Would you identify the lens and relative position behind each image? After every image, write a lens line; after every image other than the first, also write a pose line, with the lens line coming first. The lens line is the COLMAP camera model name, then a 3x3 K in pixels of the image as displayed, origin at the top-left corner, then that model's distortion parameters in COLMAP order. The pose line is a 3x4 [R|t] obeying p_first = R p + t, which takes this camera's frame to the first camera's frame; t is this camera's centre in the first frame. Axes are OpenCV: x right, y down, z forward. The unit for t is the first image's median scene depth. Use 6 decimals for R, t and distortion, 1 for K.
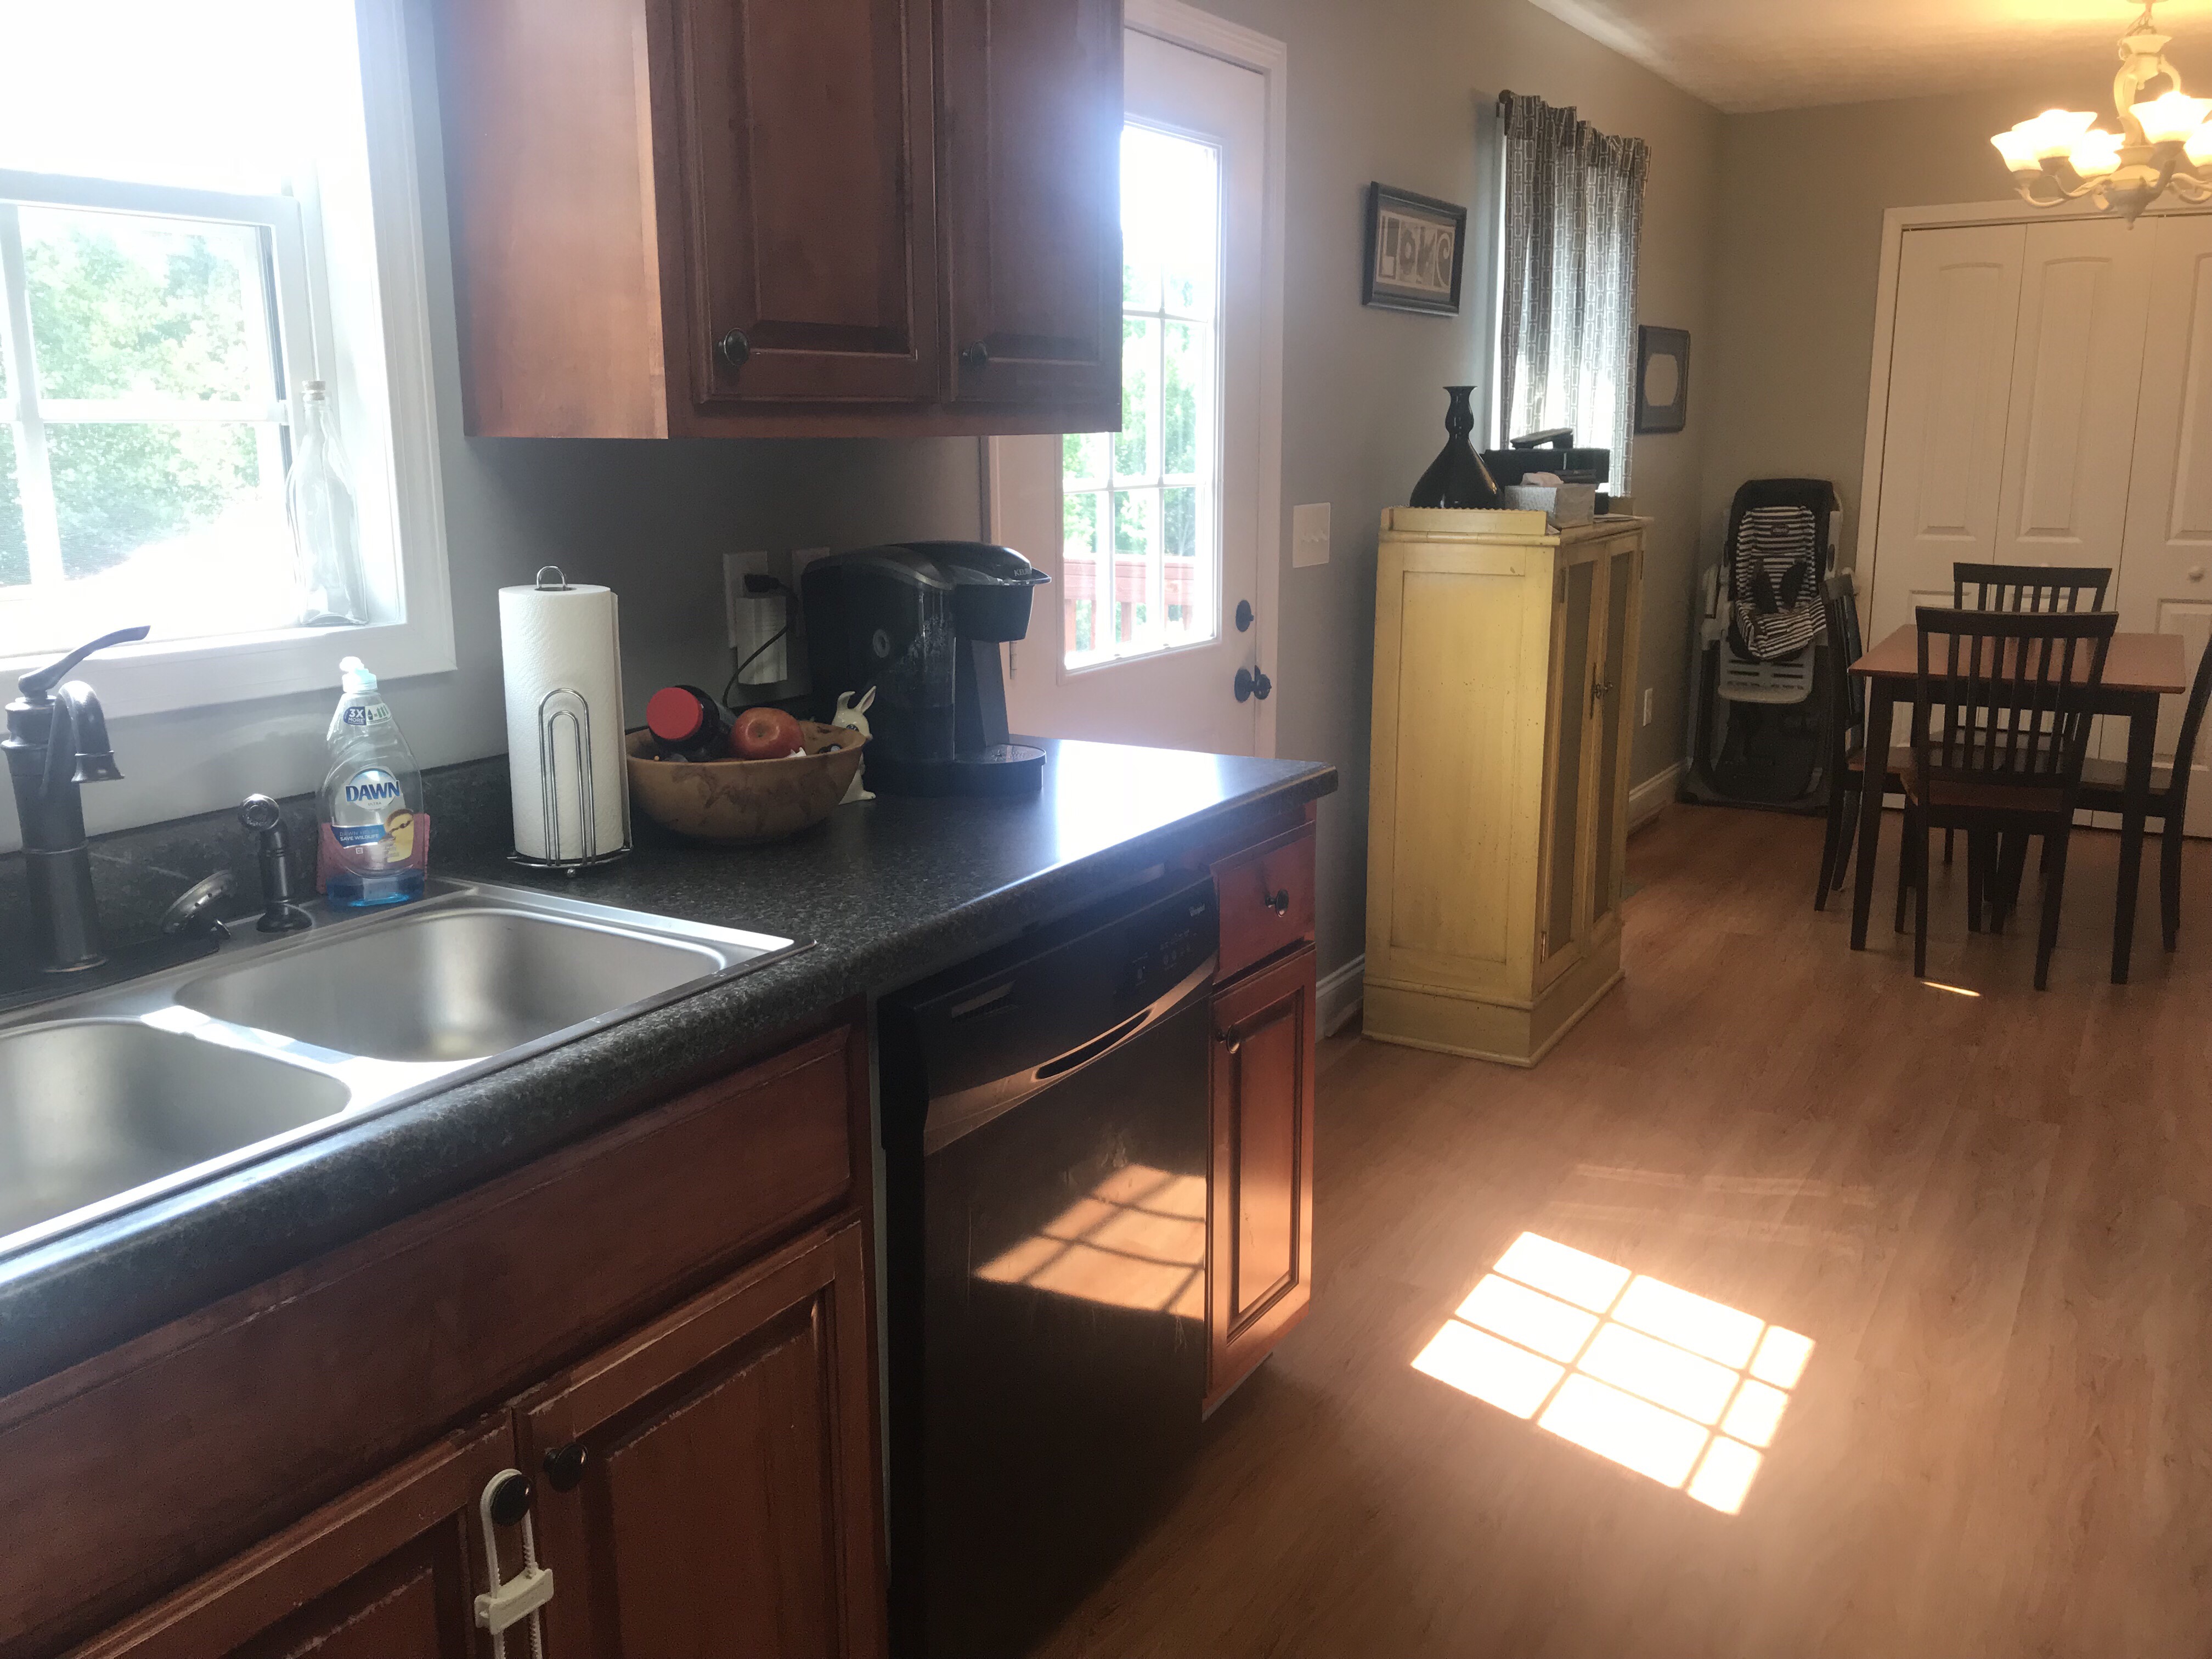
lens RADIAL K [[1834.5, 0, 1106.0], [0, 1834.5, 829.5], [0, 0, 1]] dist [0.003574, -0.001729]
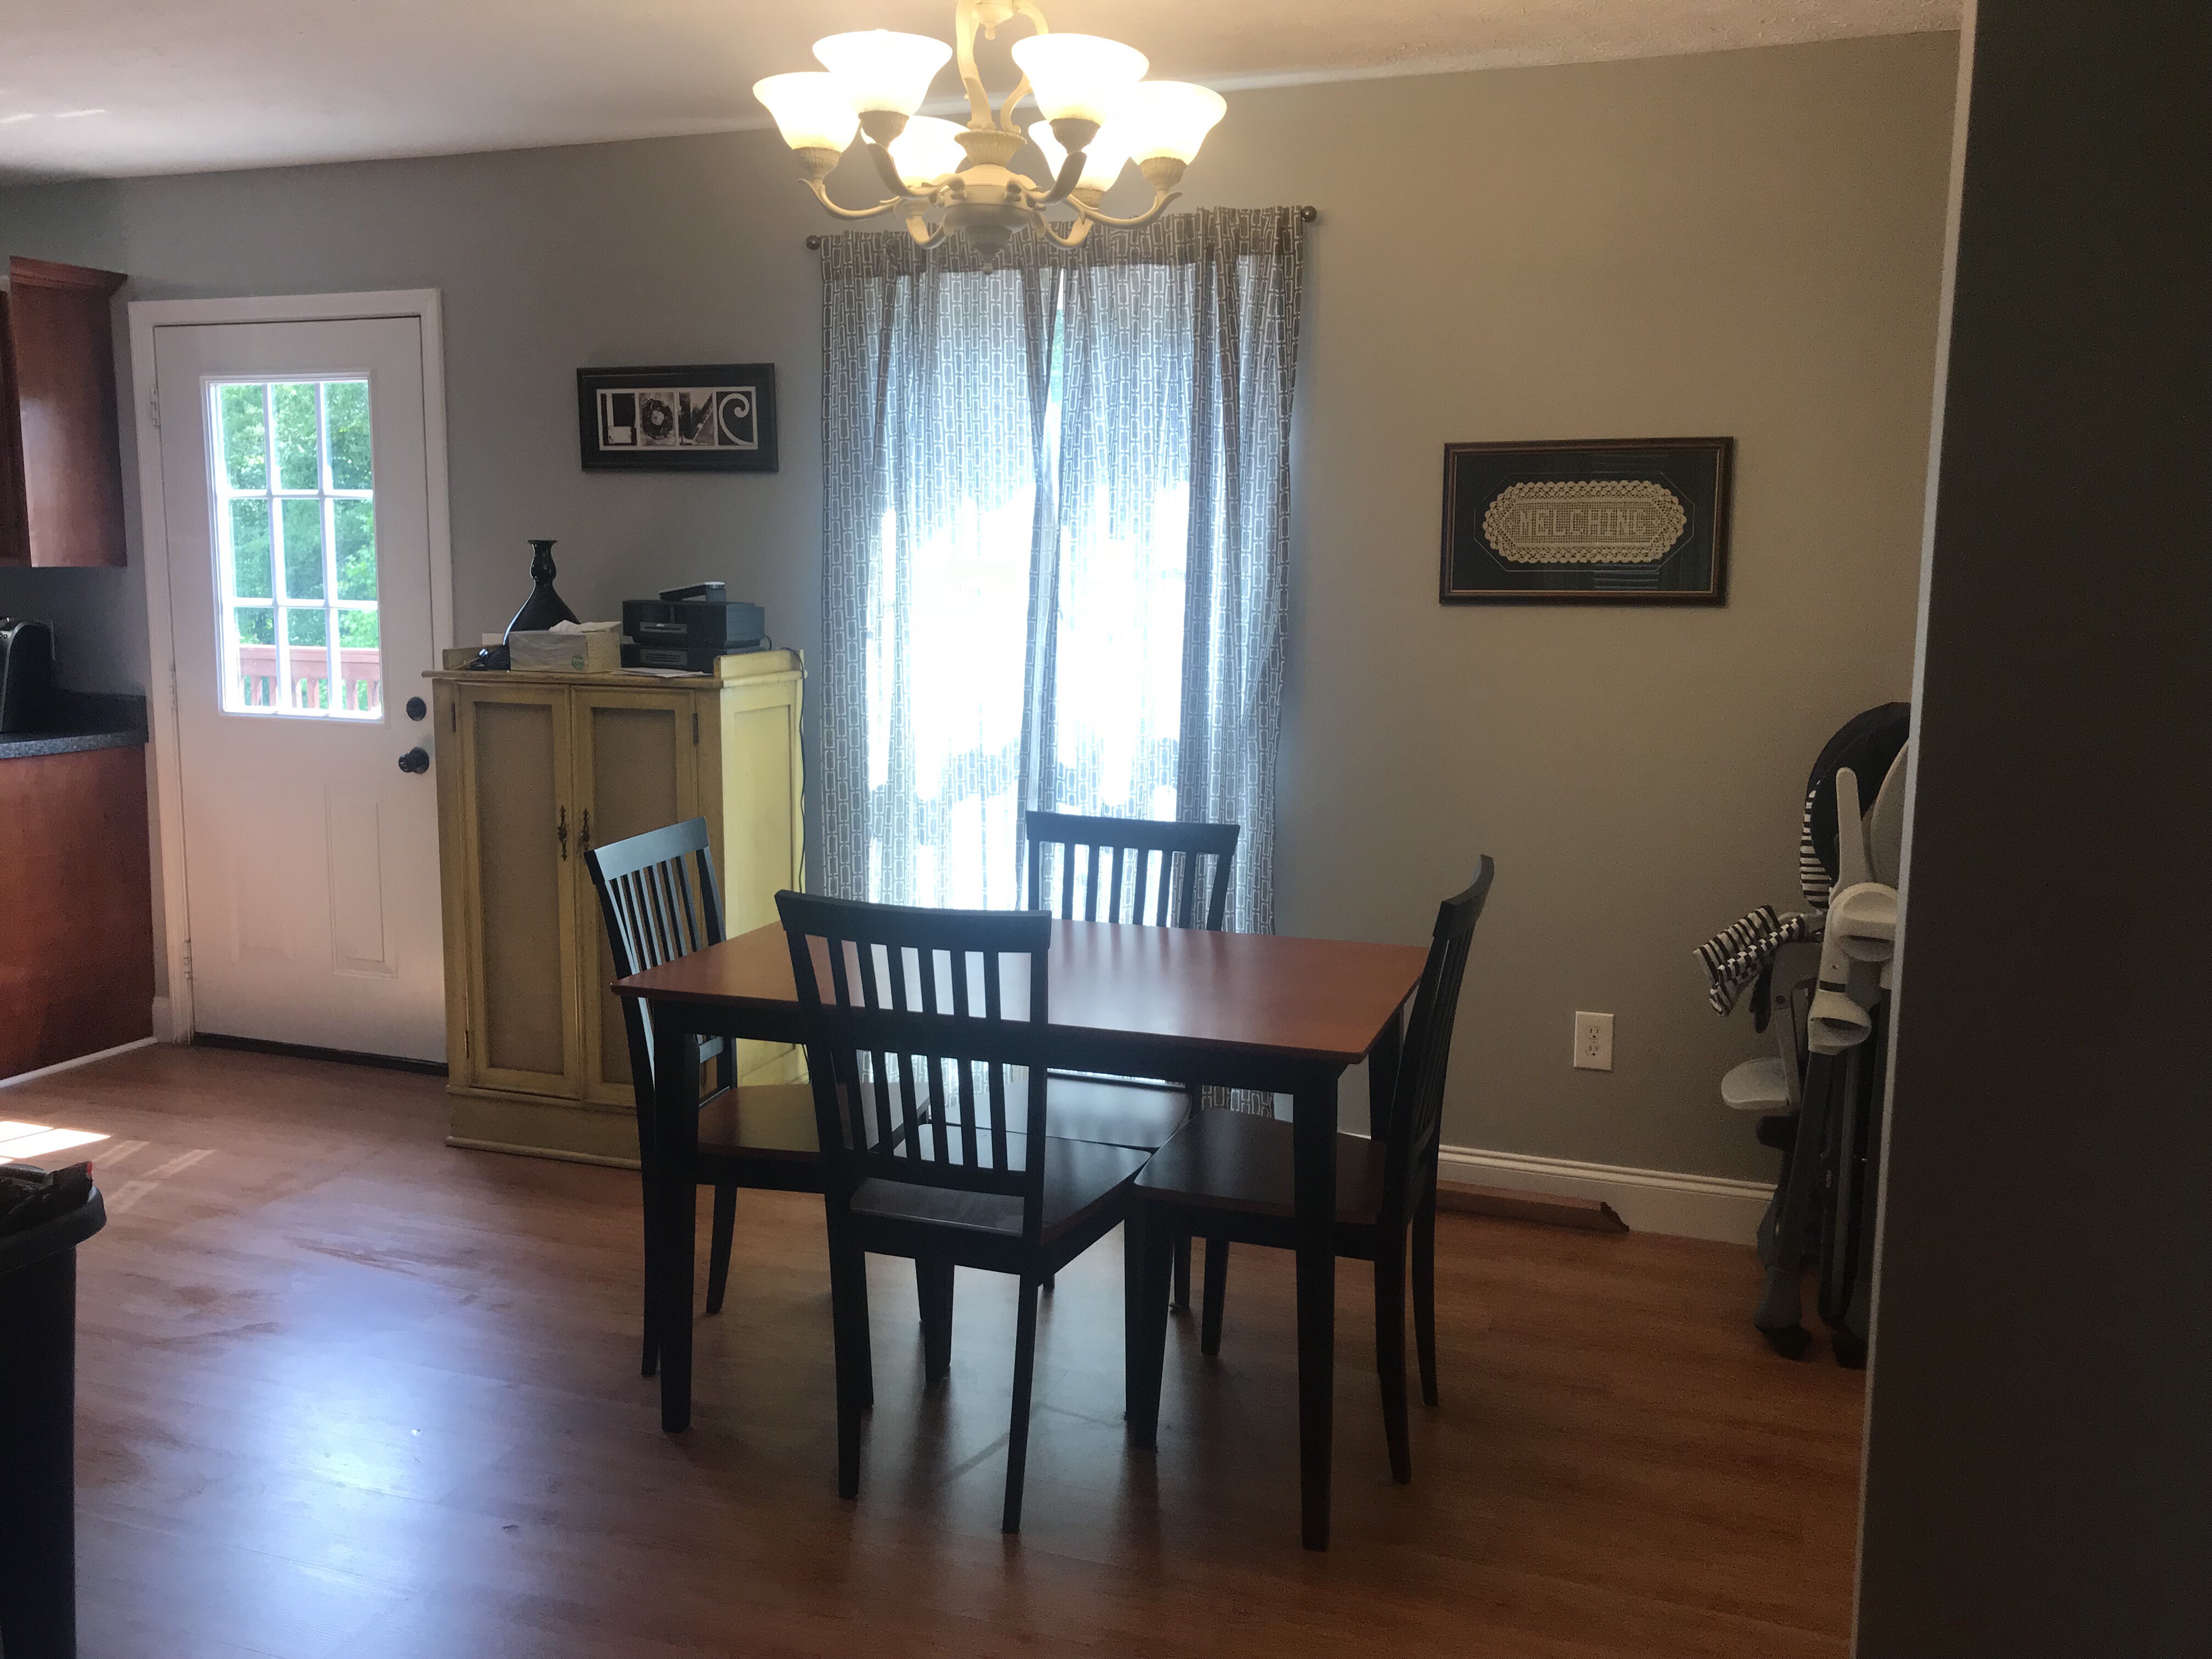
lens RADIAL K [[1834.5, 0, 1106.0], [0, 1834.5, 829.5], [0, 0, 1]] dist [0.003574, -0.001729]
pose [[0.173697, 0.144915, -0.974079, 1.333308], [-0.225153, 0.968760, 0.103974, -0.255217], [0.958716, 0.201257, 0.200898, 1.101620]]
